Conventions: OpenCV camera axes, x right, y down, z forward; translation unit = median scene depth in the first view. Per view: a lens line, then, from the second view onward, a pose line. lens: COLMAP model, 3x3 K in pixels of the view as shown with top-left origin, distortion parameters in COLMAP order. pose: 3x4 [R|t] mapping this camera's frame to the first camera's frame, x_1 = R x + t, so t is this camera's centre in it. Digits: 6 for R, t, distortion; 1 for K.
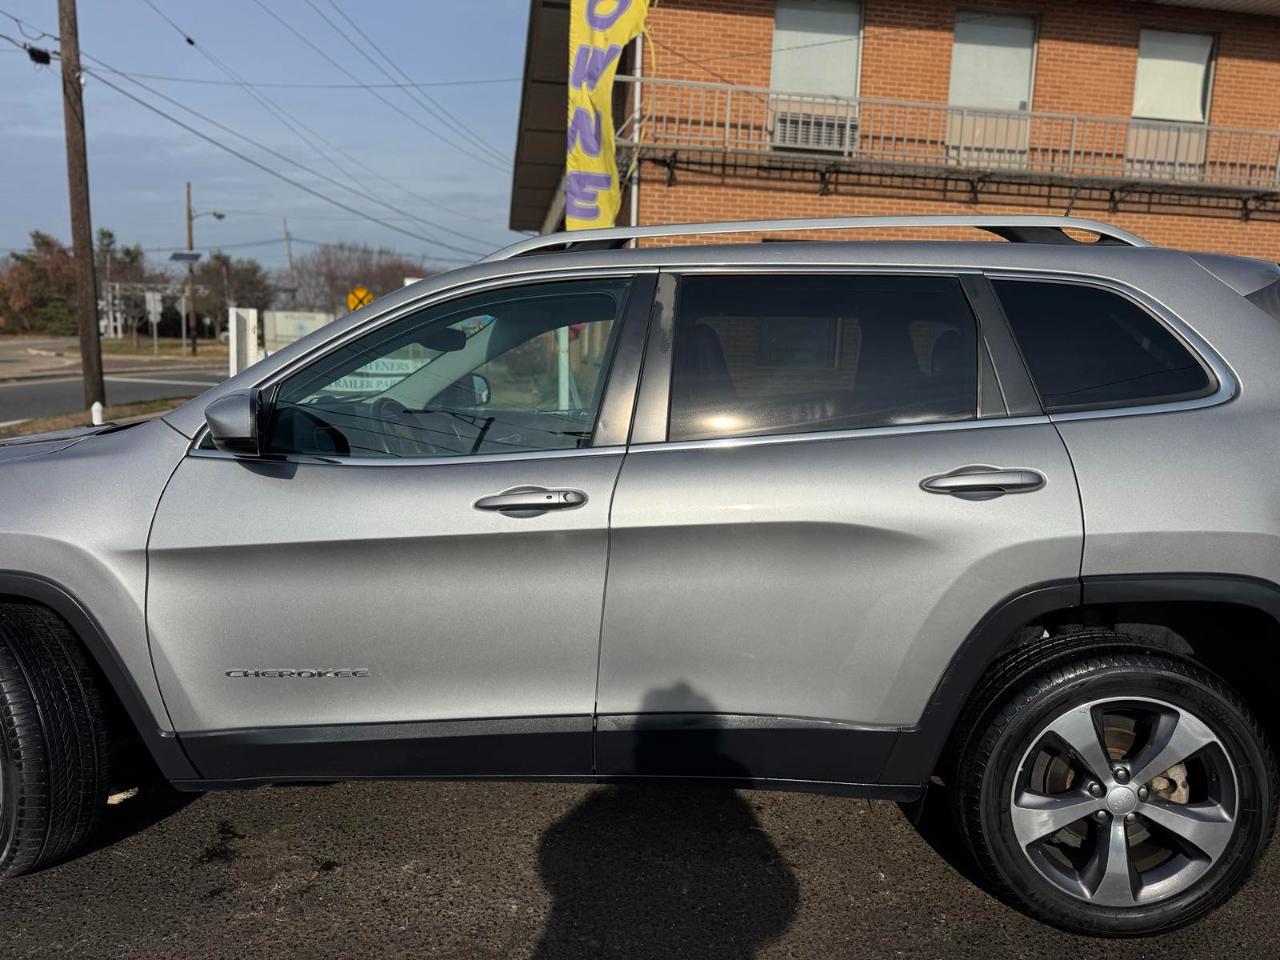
lens RADIAL K [[749.7, 0, 661.5], [0, 749.7, 477.0], [0, 0, 1]] dist [0.006880, -0.014328]
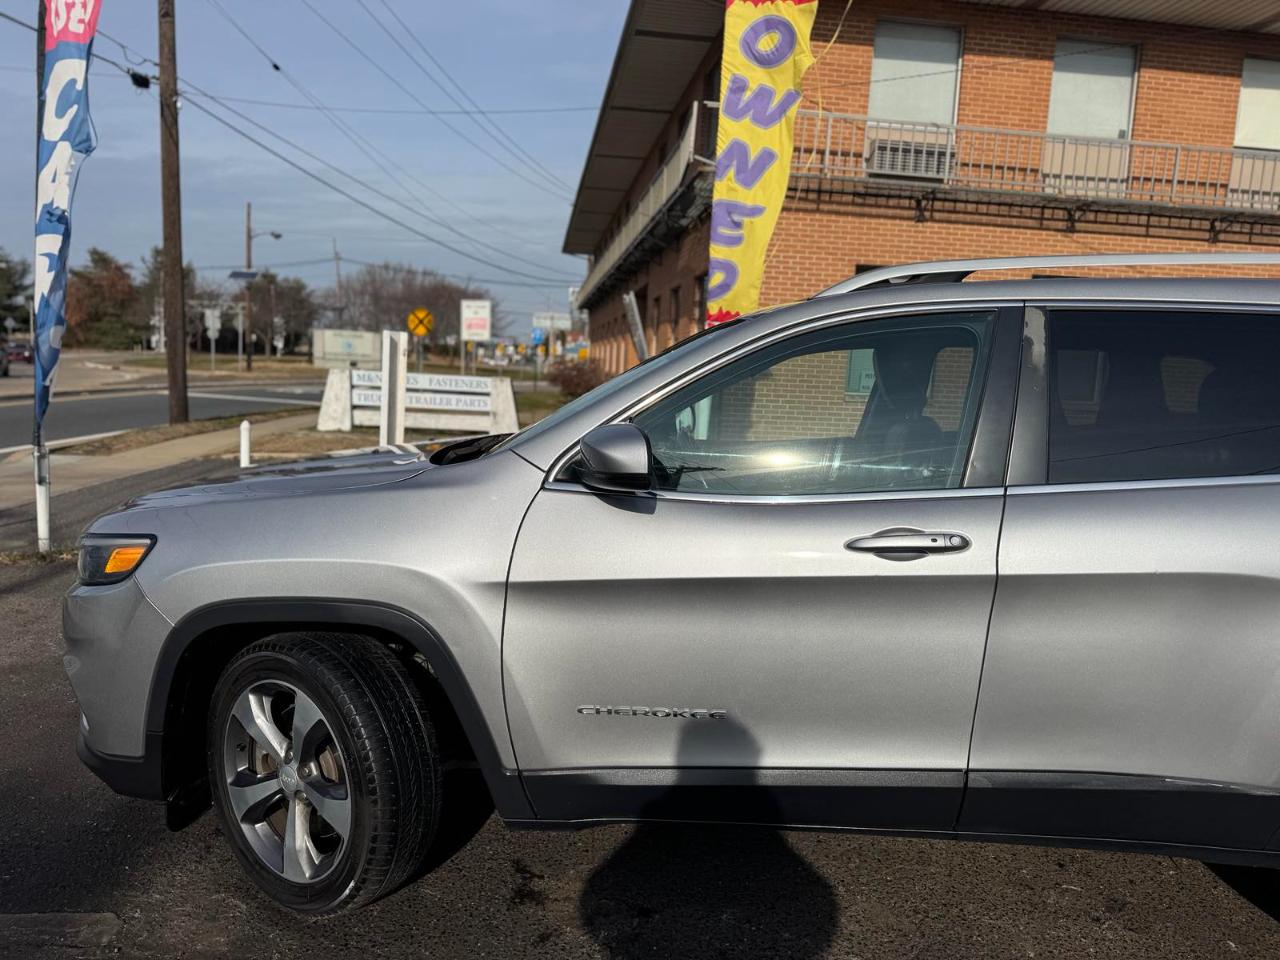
lens RADIAL K [[750.9, 0, 646.0], [0, 750.9, 479.9], [0, 0, 1]] dist [-0.005007, -0.003967]
pose [[0.999129, 0.020751, -0.036207, -0.101535], [-0.021608, 0.999491, -0.023459, -0.003921], [0.035702, 0.024221, 0.999069, 0.005108]]
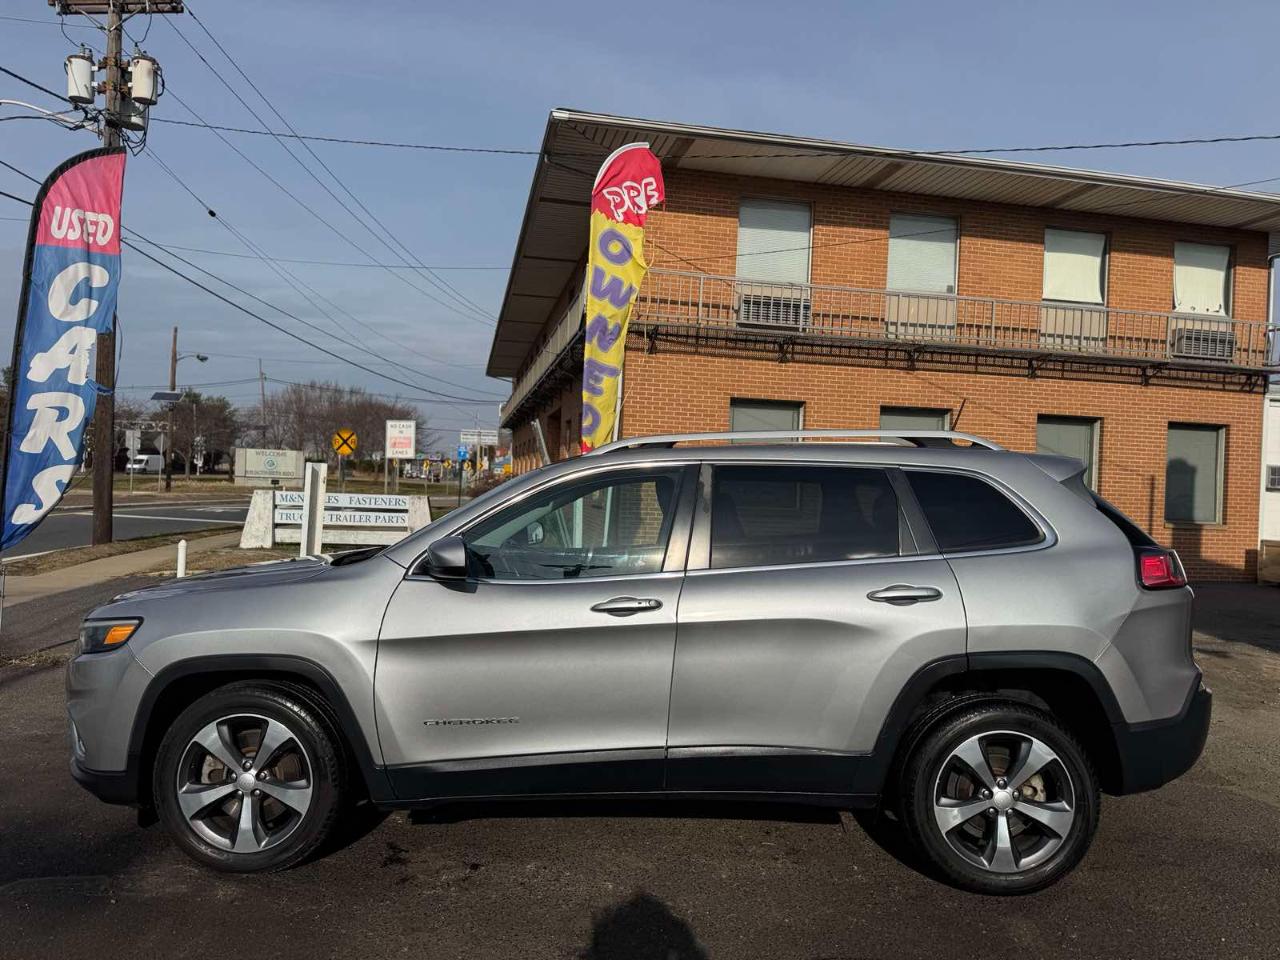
lens RADIAL K [[771.3, 0, 638.0], [0, 771.3, 508.4], [0, 0, 1]] dist [0.028250, -0.044392]
pose [[0.999450, 0.006405, 0.032522, -0.043654], [-0.001912, 0.990660, -0.136343, 0.010646], [-0.033092, 0.136206, 0.990128, -0.140999]]
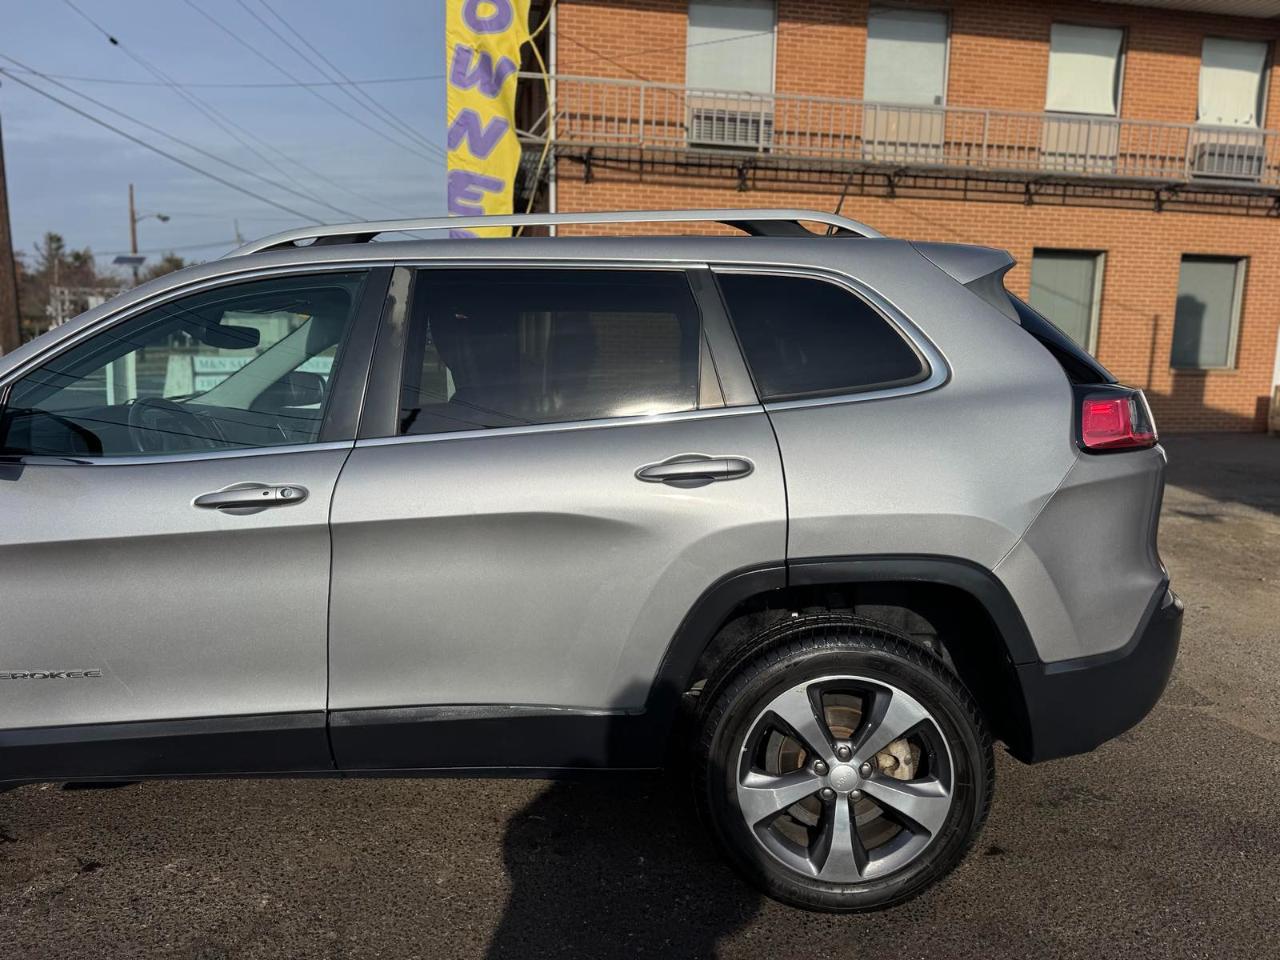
lens RADIAL K [[749.7, 0, 661.5], [0, 749.7, 477.0], [0, 0, 1]] dist [0.006880, -0.014328]
pose [[0.999434, -0.019854, 0.027142, 0.073447], [0.019774, 0.999799, 0.003215, 0.002577], [-0.027200, -0.002676, 0.999626, -0.003592]]
